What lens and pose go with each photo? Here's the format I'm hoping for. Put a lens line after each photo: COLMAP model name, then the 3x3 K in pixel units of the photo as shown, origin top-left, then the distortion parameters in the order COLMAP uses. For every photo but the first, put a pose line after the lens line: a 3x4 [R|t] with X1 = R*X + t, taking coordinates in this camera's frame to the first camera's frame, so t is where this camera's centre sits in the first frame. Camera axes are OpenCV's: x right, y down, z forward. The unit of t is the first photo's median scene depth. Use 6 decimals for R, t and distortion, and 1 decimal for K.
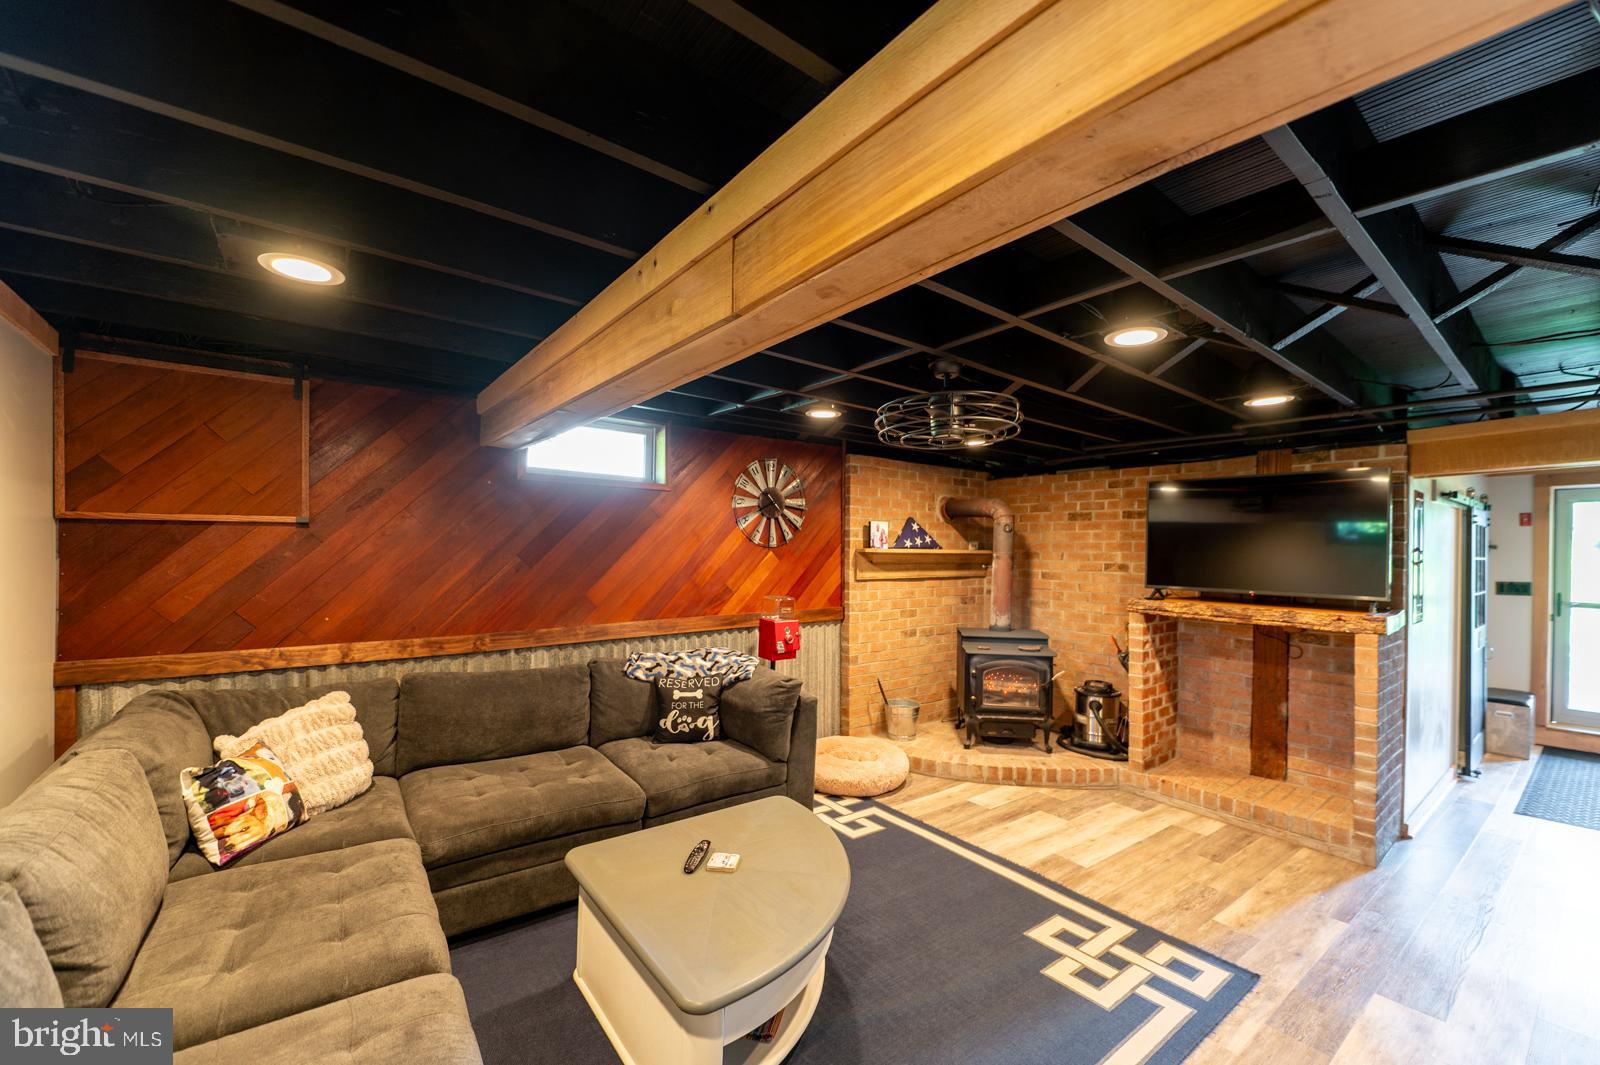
lens RADIAL K [[655.1, 0, 799.9], [0, 655.1, 554.8], [0, 0, 1]] dist [-0.000760, -0.000516]
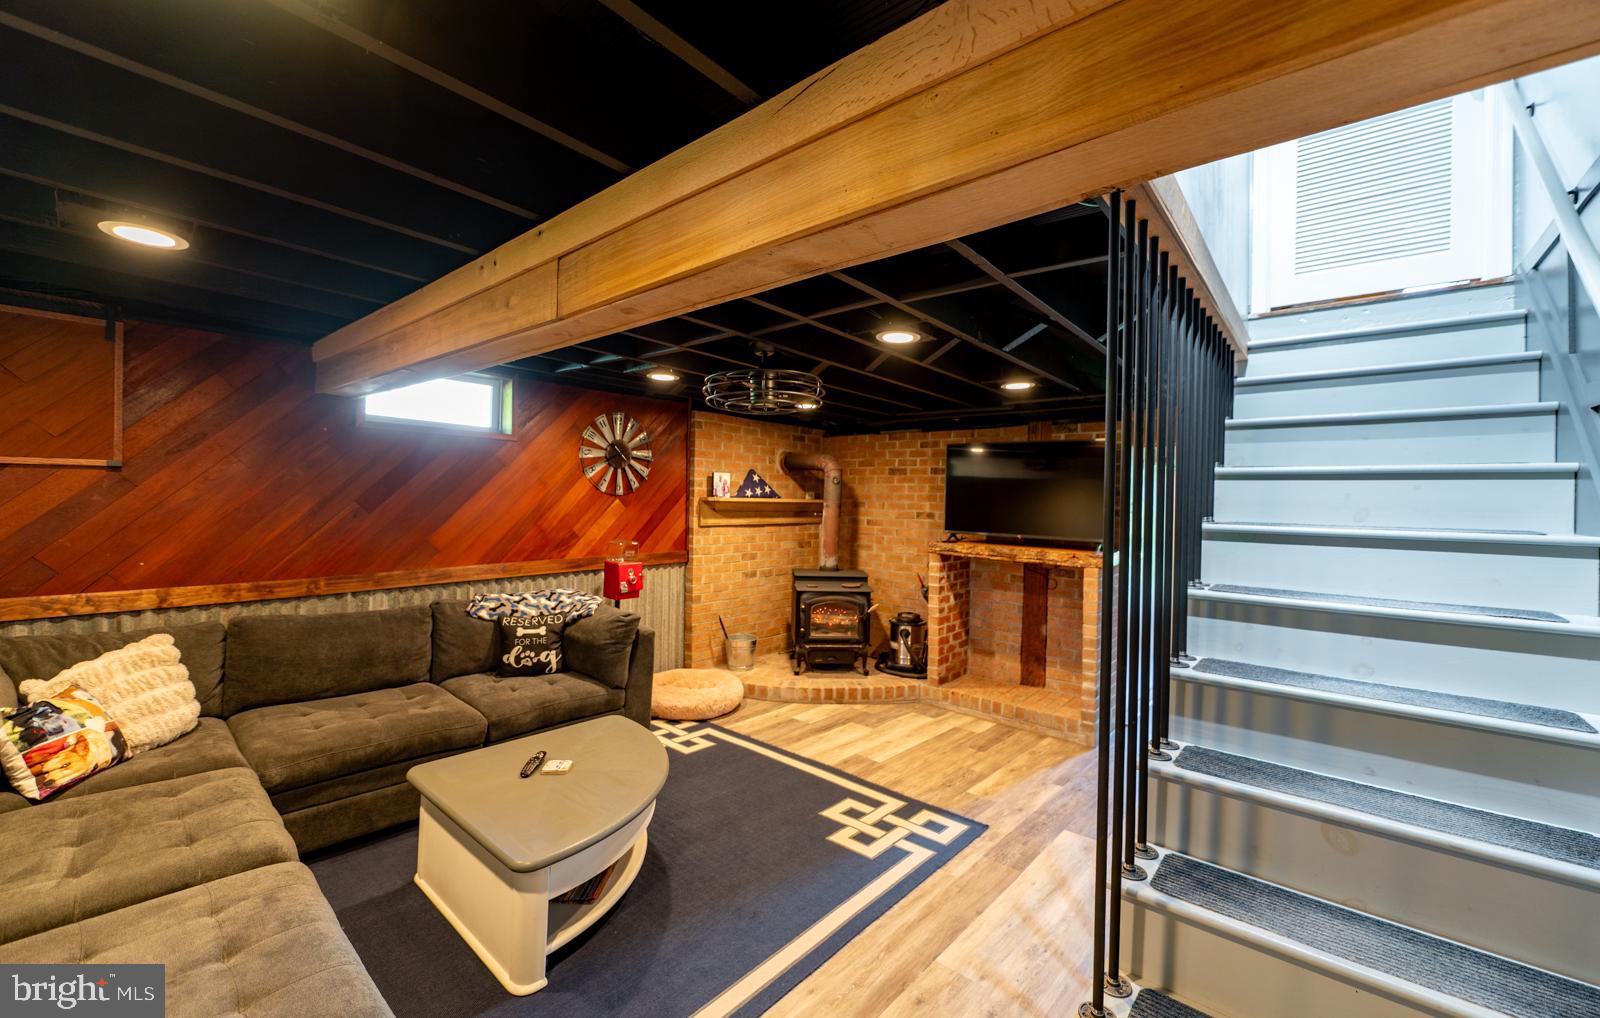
lens RADIAL K [[657.5, 0, 810.2], [0, 657.5, 503.6], [0, 0, 1]] dist [-0.002785, -0.000860]
pose [[0.977387, 0.008798, 0.211277, 0.041856], [-0.009457, 0.999953, 0.002111, -0.003458], [-0.211248, -0.004062, 0.977424, -0.136383]]
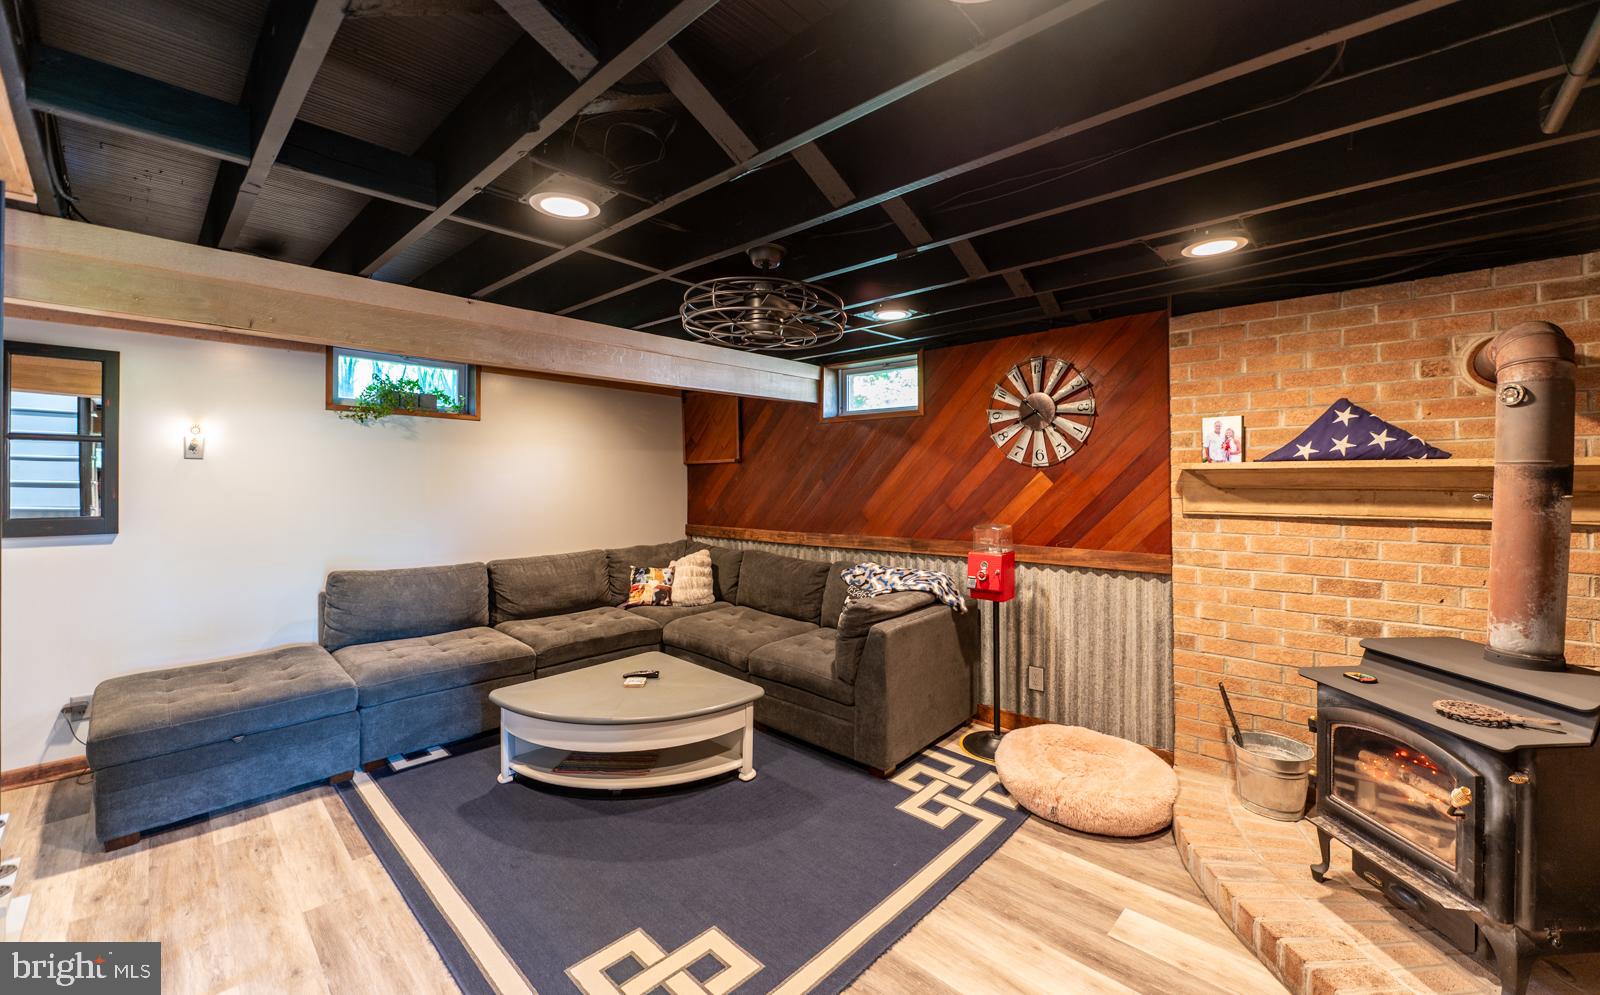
lens RADIAL K [[640.6, 0, 800.0], [0, 640.6, 479.2], [0, 0, 1]] dist [-0.001217, -0.000199]
pose [[0.136070, -0.012323, -0.990623, 0.799354], [-0.002199, 0.999916, -0.012740, 0.016803], [0.990697, 0.003912, 0.136032, 0.683225]]
